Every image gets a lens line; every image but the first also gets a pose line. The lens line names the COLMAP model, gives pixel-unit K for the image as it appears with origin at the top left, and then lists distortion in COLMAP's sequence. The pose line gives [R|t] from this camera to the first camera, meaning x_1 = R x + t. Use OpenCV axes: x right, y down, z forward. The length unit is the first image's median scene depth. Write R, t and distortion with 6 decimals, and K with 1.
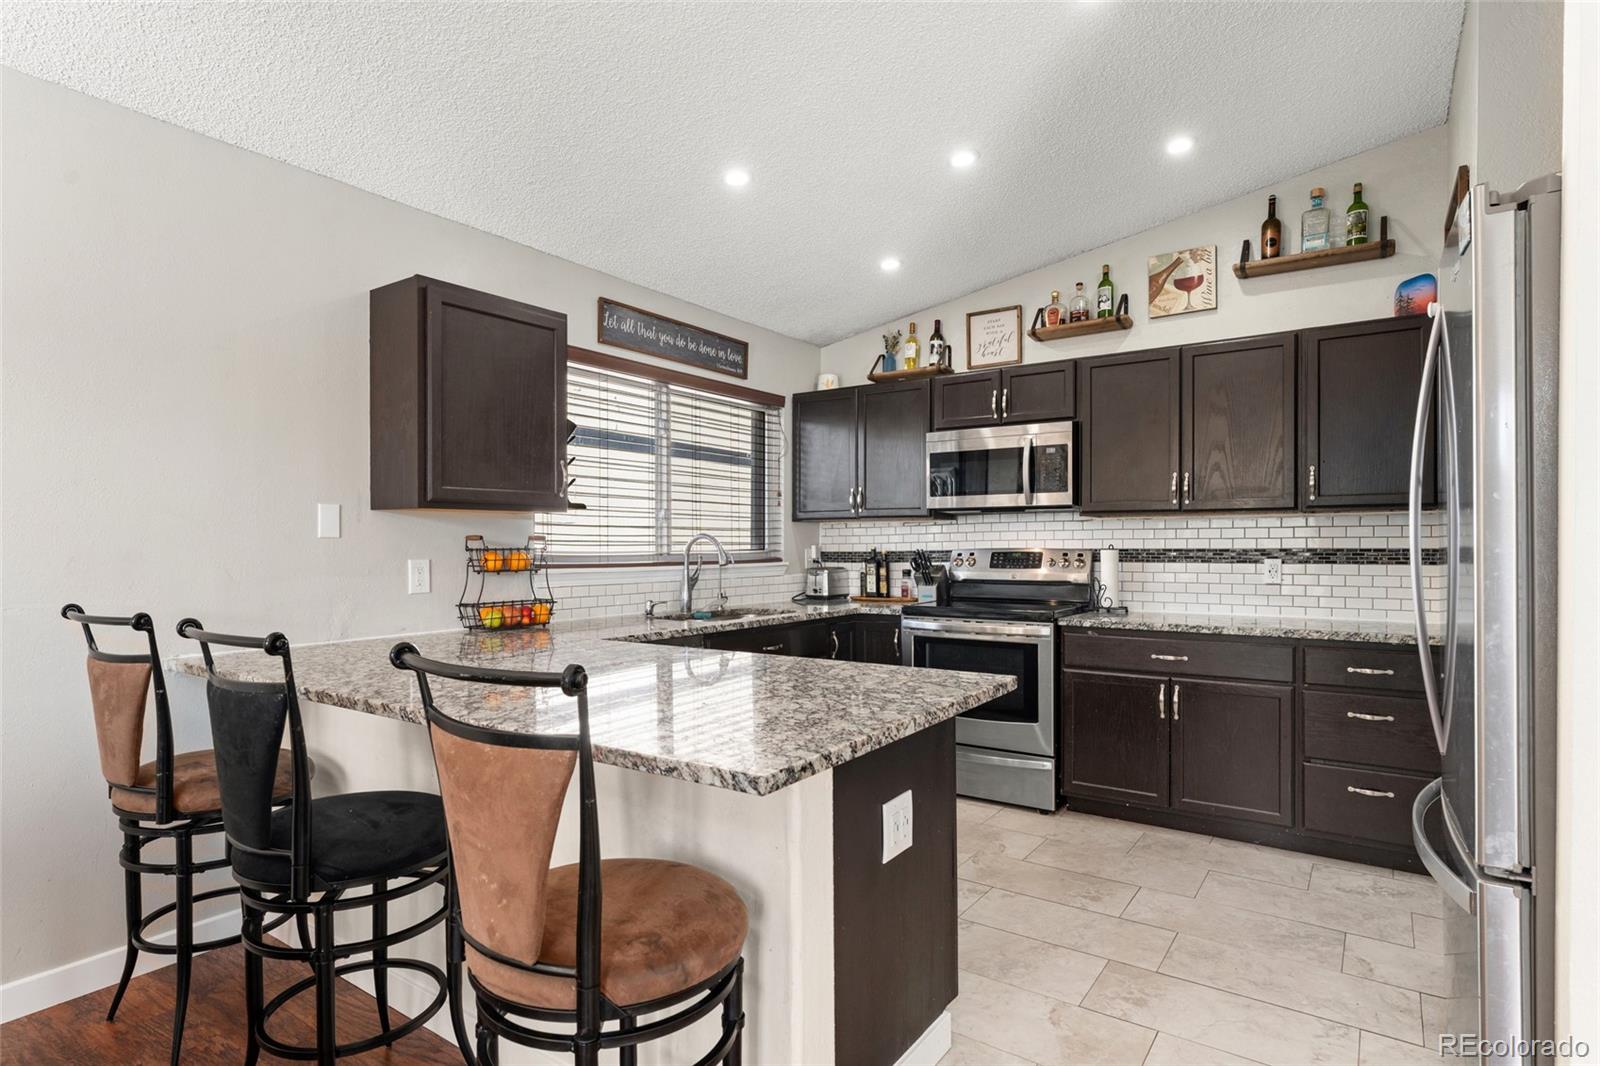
lens RADIAL K [[861.5, 0, 802.5], [0, 861.5, 555.0], [0, 0, 1]] dist [-0.002840, -0.001180]
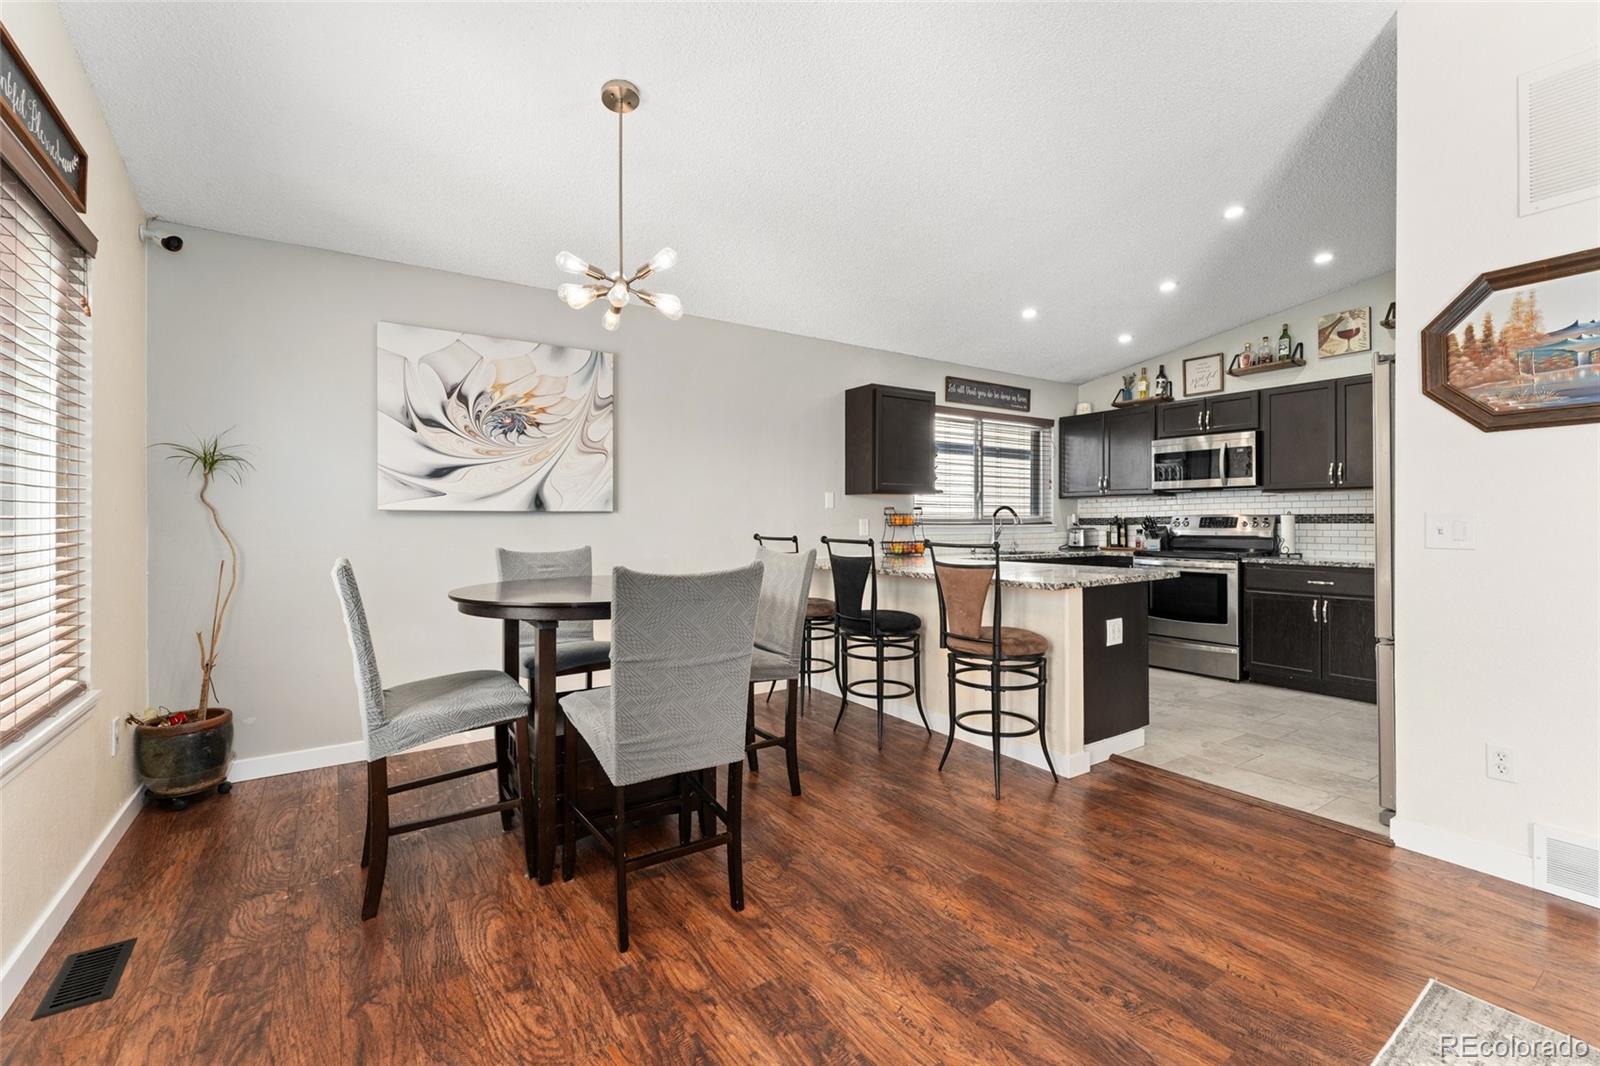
lens RADIAL K [[694.0, 0, 797.4], [0, 694.0, 521.7], [0, 0, 1]] dist [0.005059, -0.002488]
pose [[0.934004, -0.000192, -0.357262, -0.006590], [-0.003540, 0.999946, -0.009793, 0.020692], [0.357245, 0.010412, 0.933953, -0.434593]]
